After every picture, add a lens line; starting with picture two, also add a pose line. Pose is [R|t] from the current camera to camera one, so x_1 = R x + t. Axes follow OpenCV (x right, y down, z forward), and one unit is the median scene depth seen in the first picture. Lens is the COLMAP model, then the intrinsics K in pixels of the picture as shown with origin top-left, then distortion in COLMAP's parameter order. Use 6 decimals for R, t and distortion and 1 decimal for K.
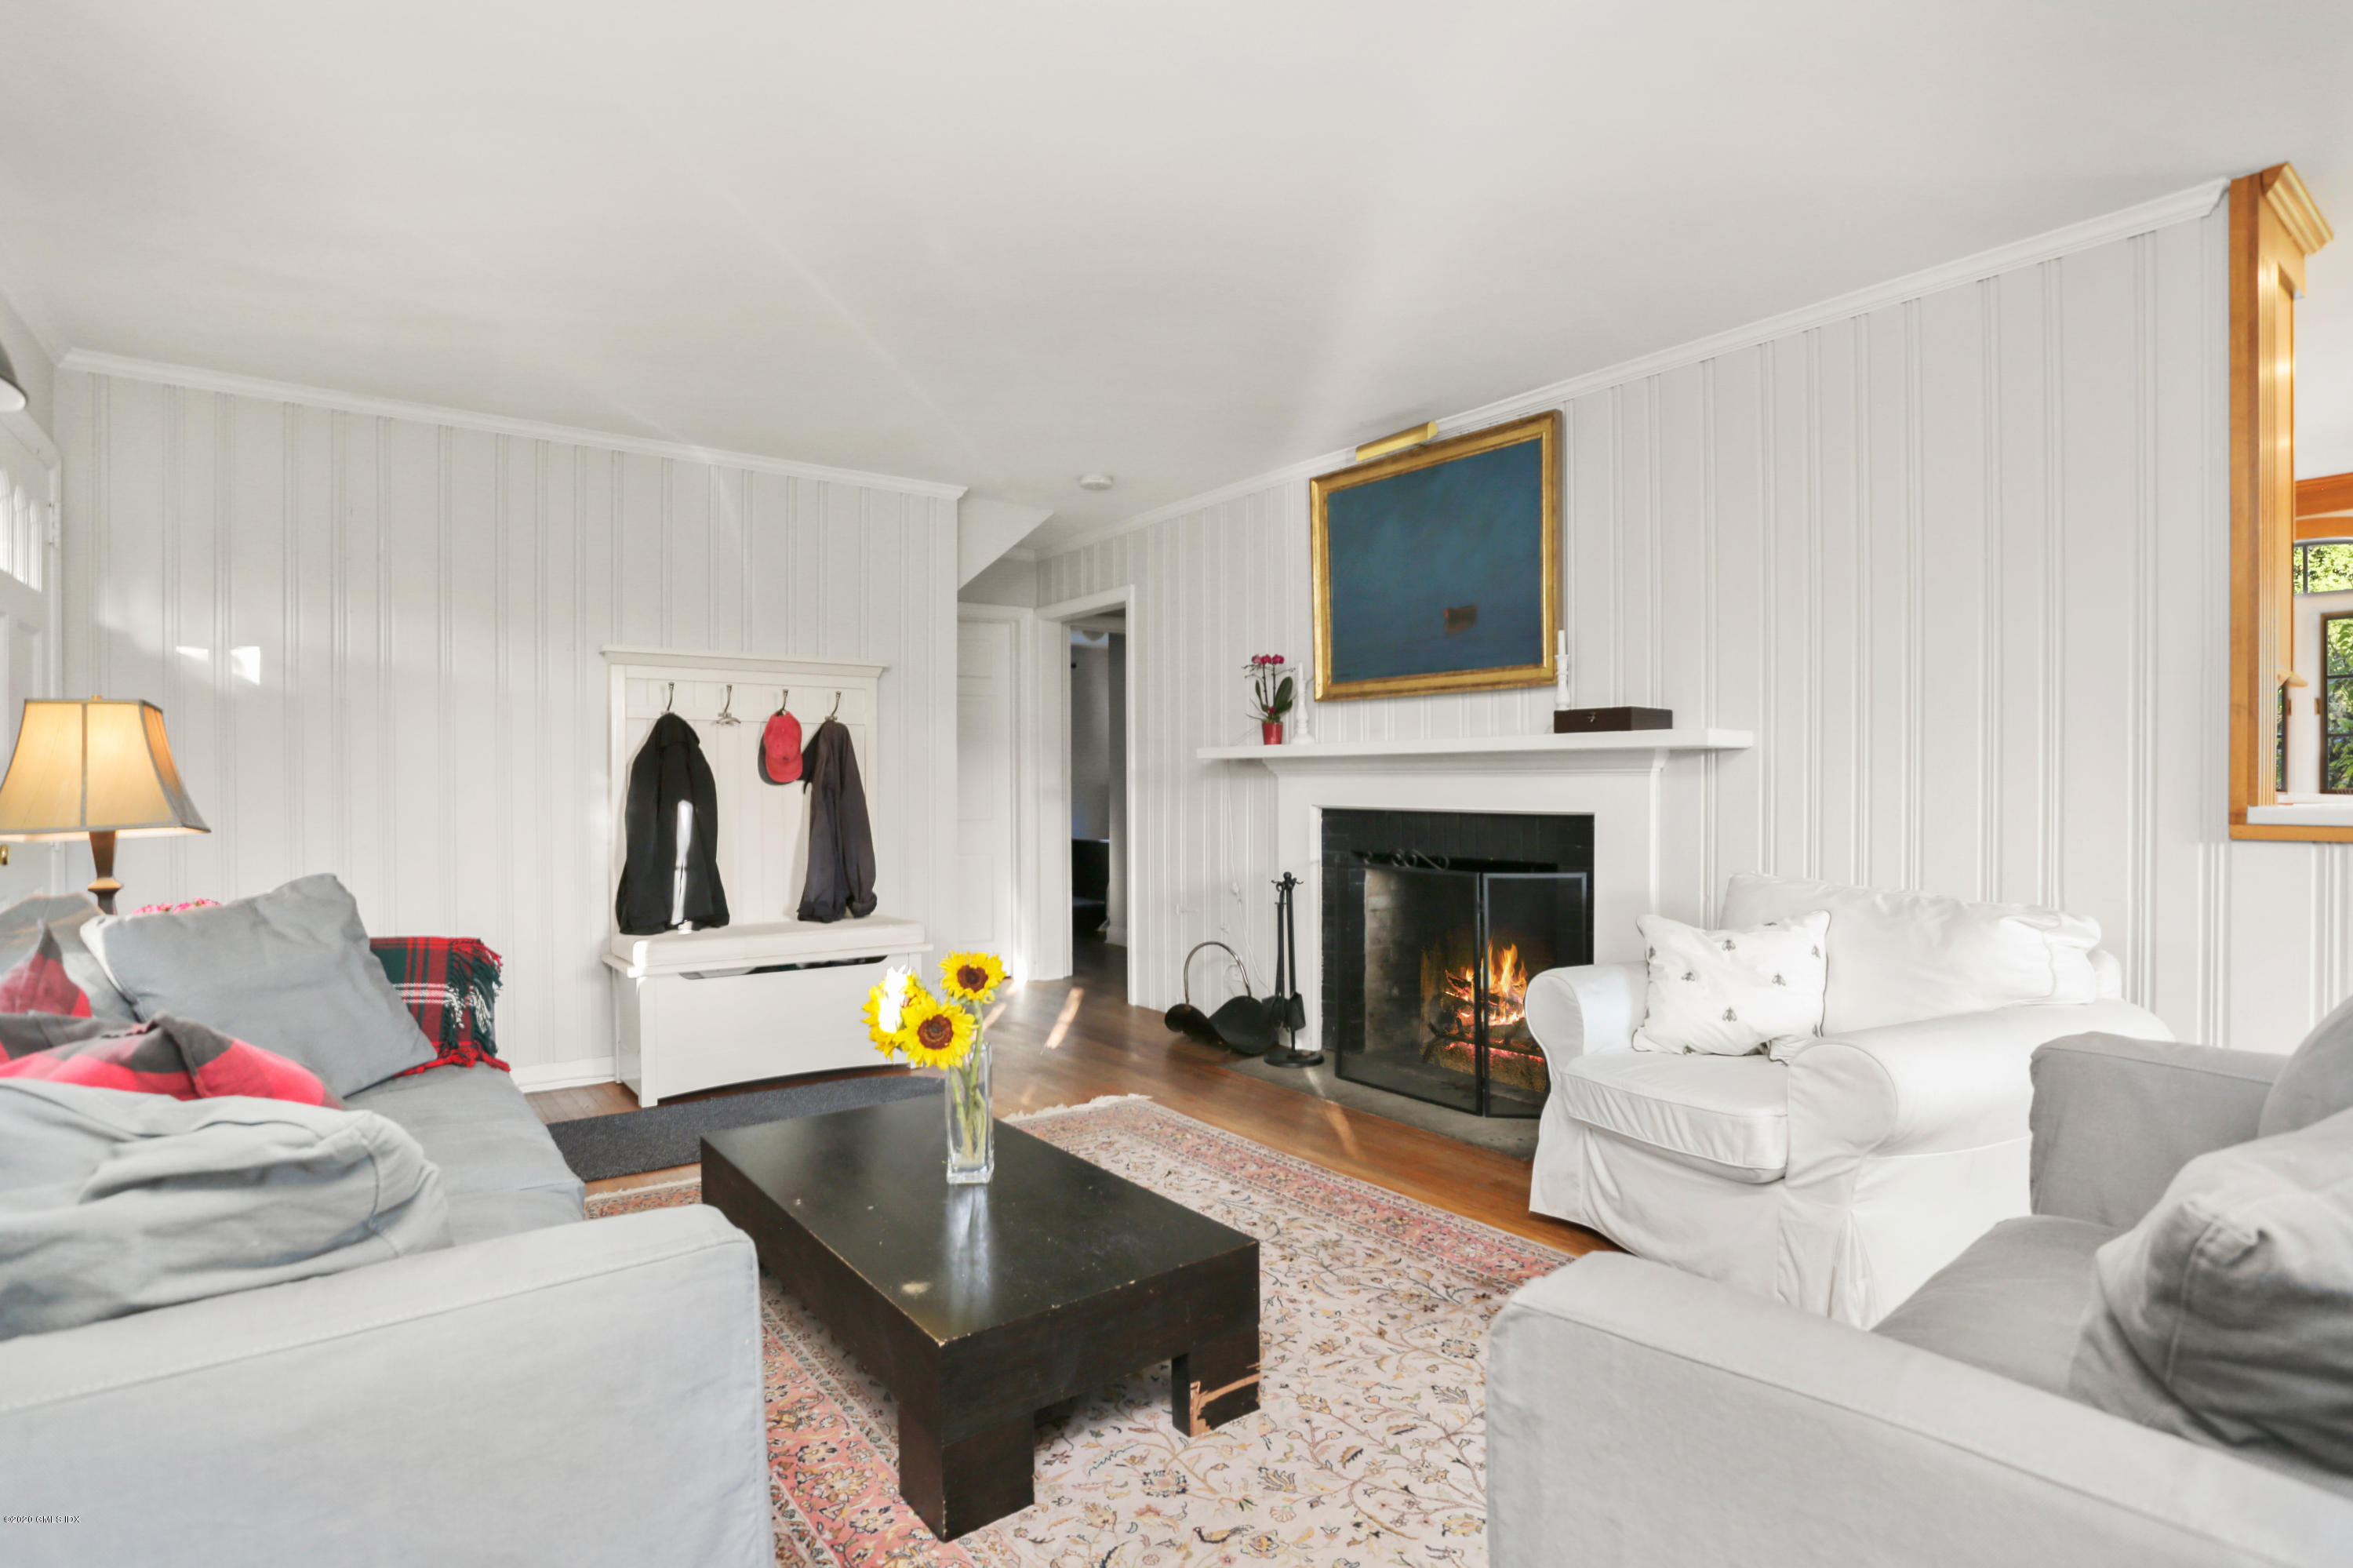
lens RADIAL K [[1168.5, 0, 1176.5], [0, 1168.5, 784.0], [0, 0, 1]] dist [-0.059669, 0.025149]
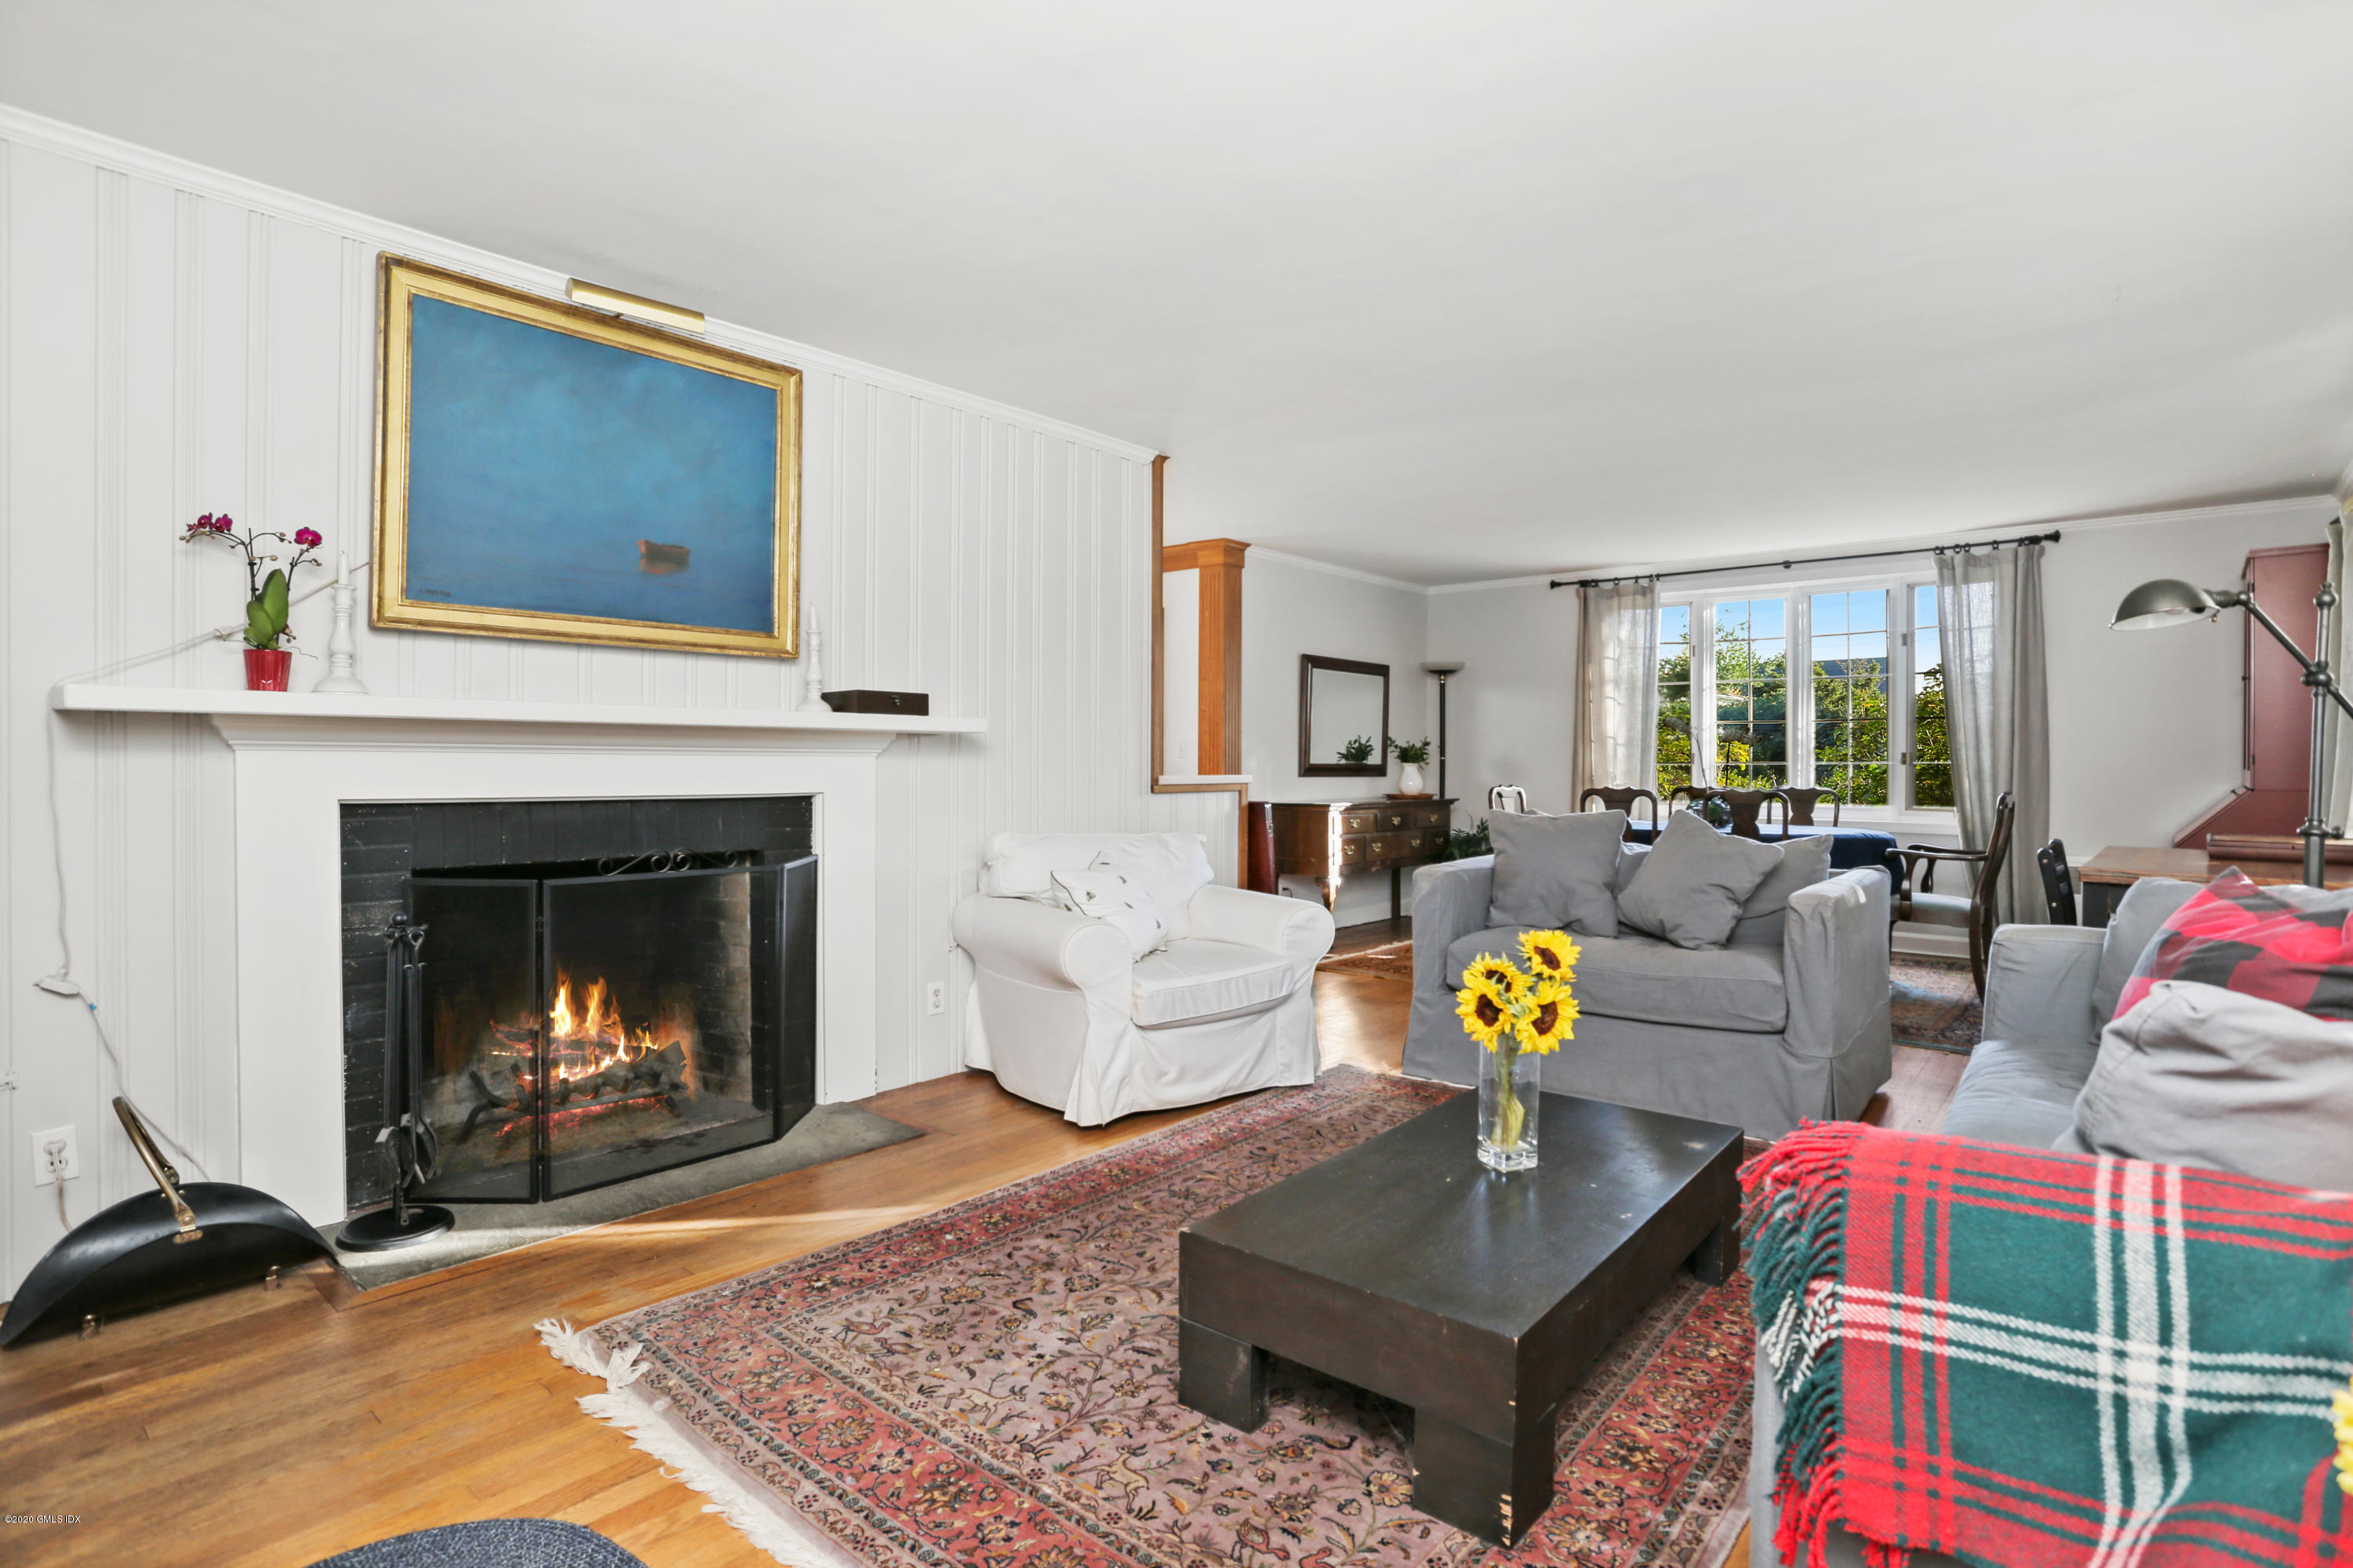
lens RADIAL K [[1155.3, 0, 1185.5], [0, 1155.3, 771.3], [0, 0, 1]] dist [-0.065041, 0.026467]
pose [[-0.202773, 0.001991, 0.979224, -0.614754], [0.007963, 0.999968, -0.000384, 0.008120], [-0.979193, 0.007720, -0.202782, 0.829789]]
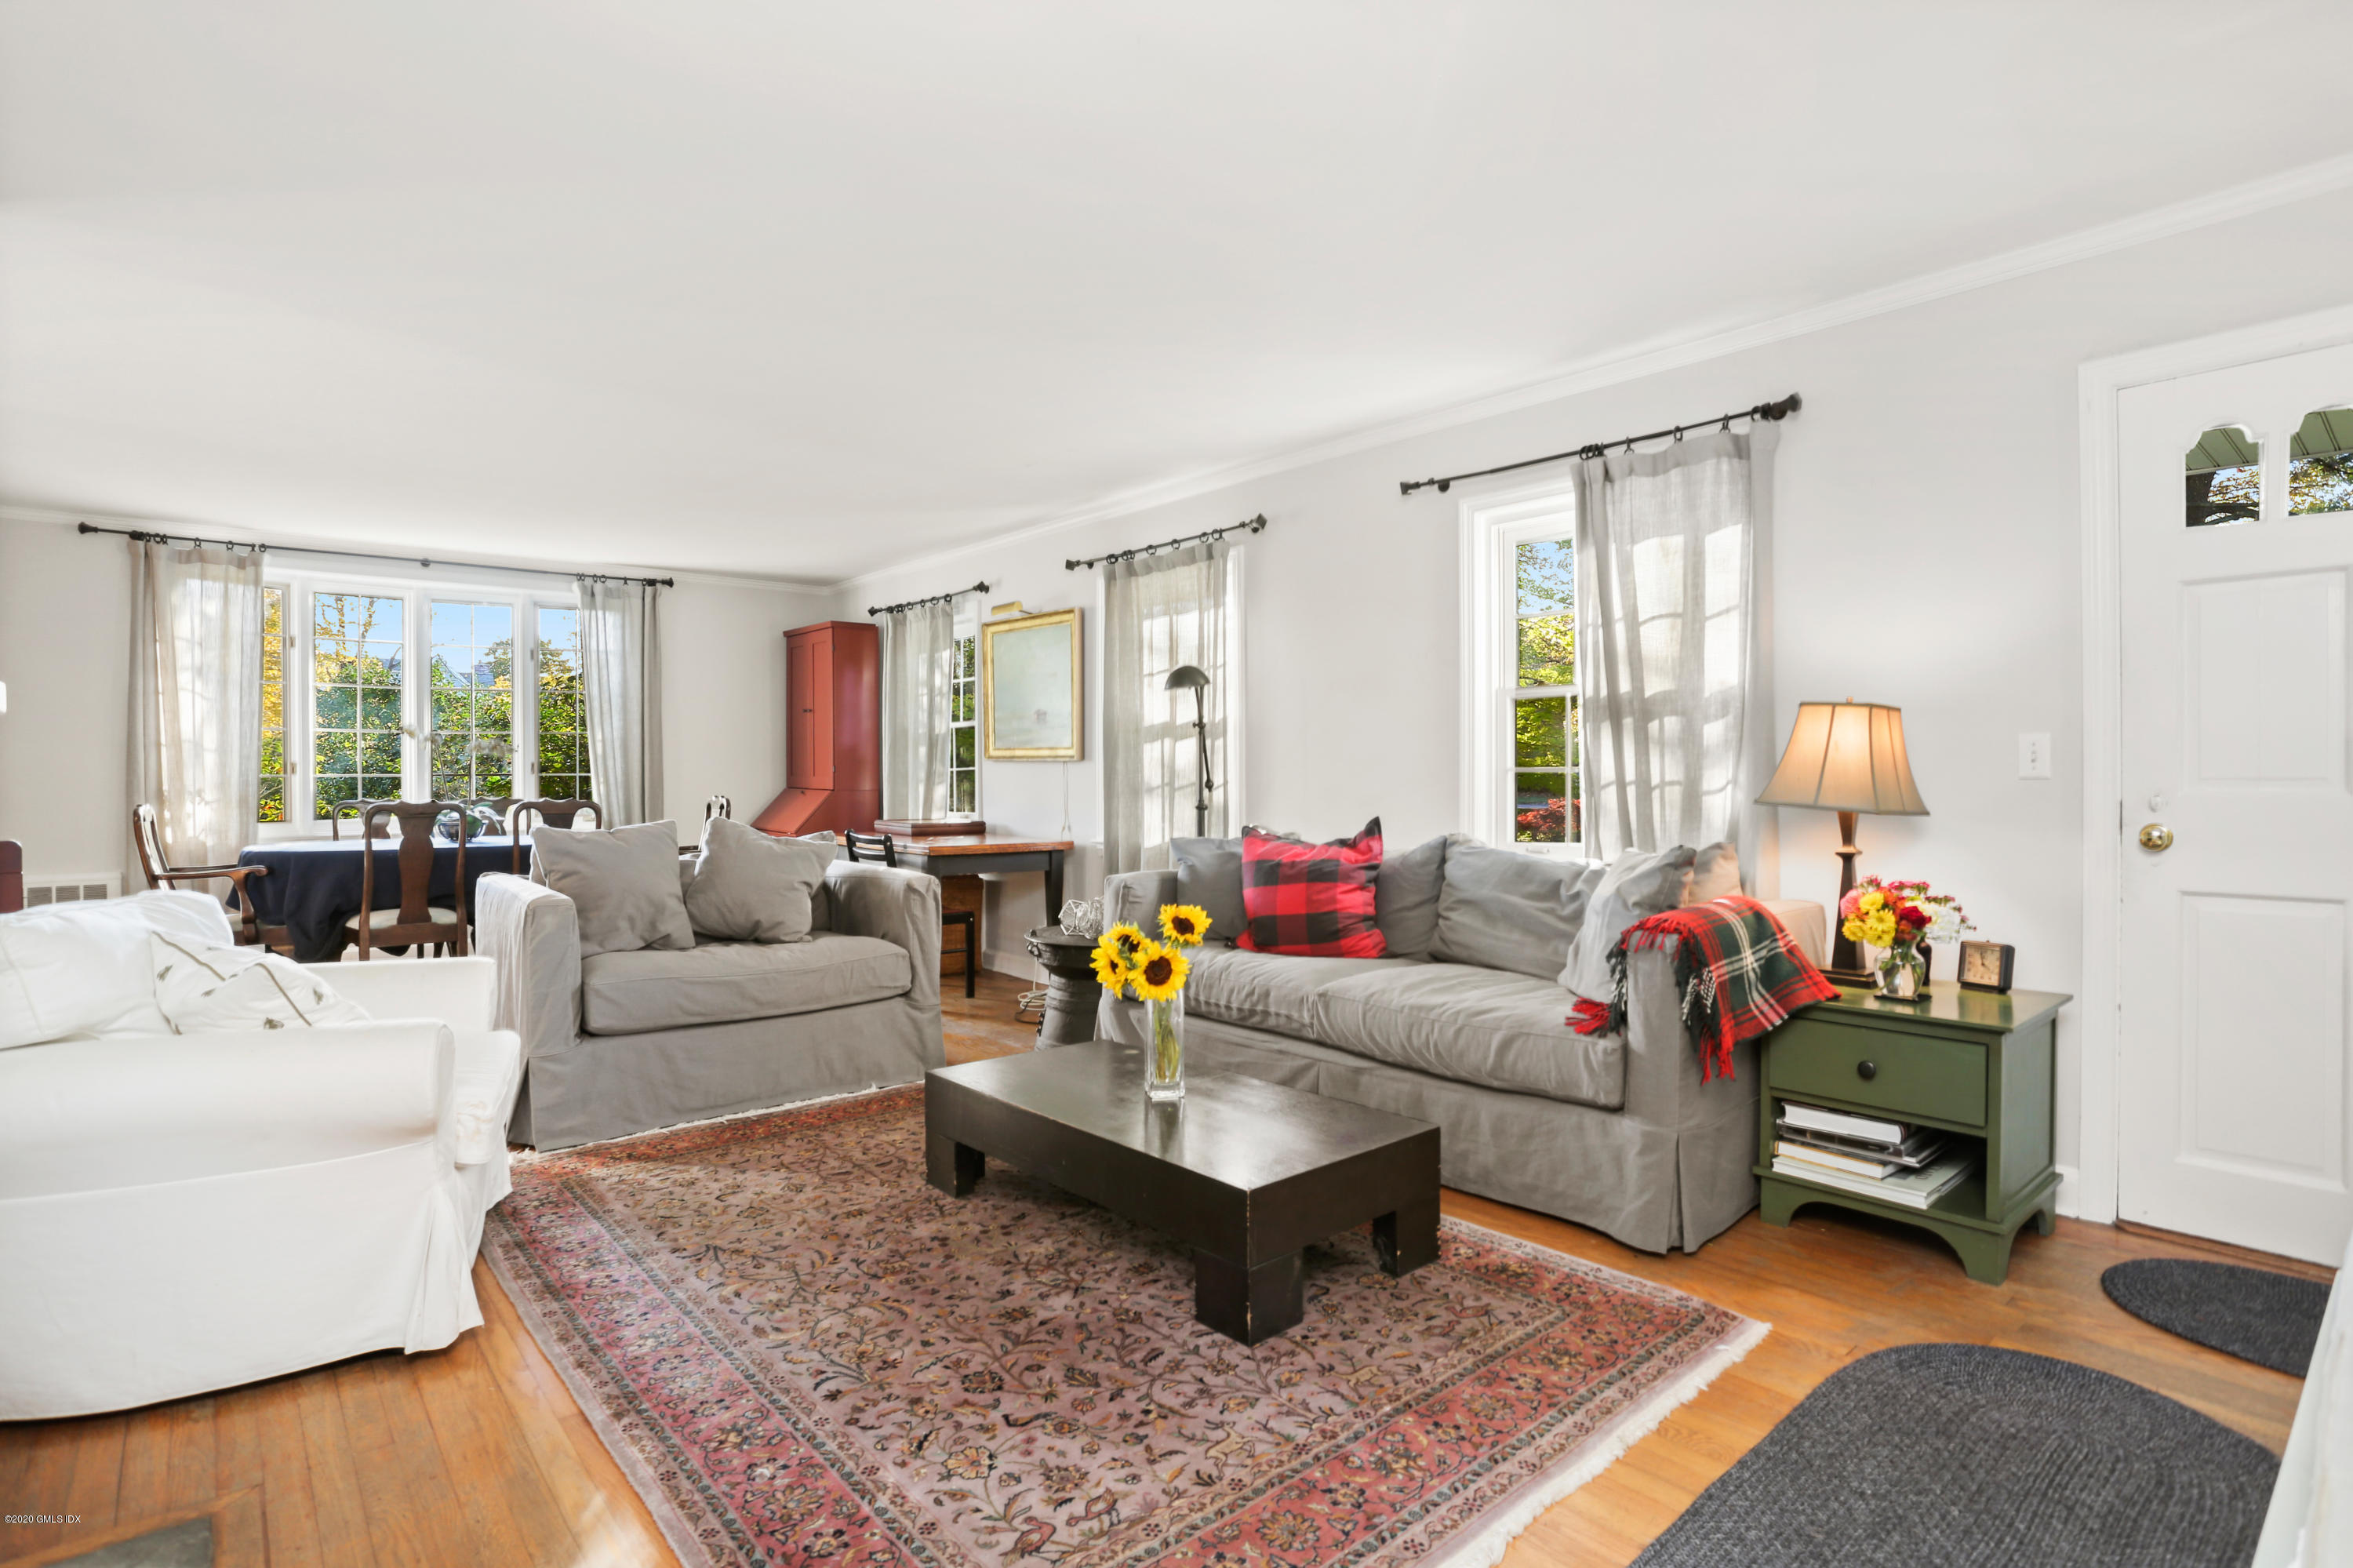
lens RADIAL K [[1155.3, 0, 1185.5], [0, 1155.3, 771.3], [0, 0, 1]] dist [-0.065041, 0.026467]
pose [[-0.999018, 0.014128, -0.042003, -0.097510], [0.013858, 0.999882, 0.006697, 0.002802], [0.042093, 0.006108, -0.999095, 1.262383]]
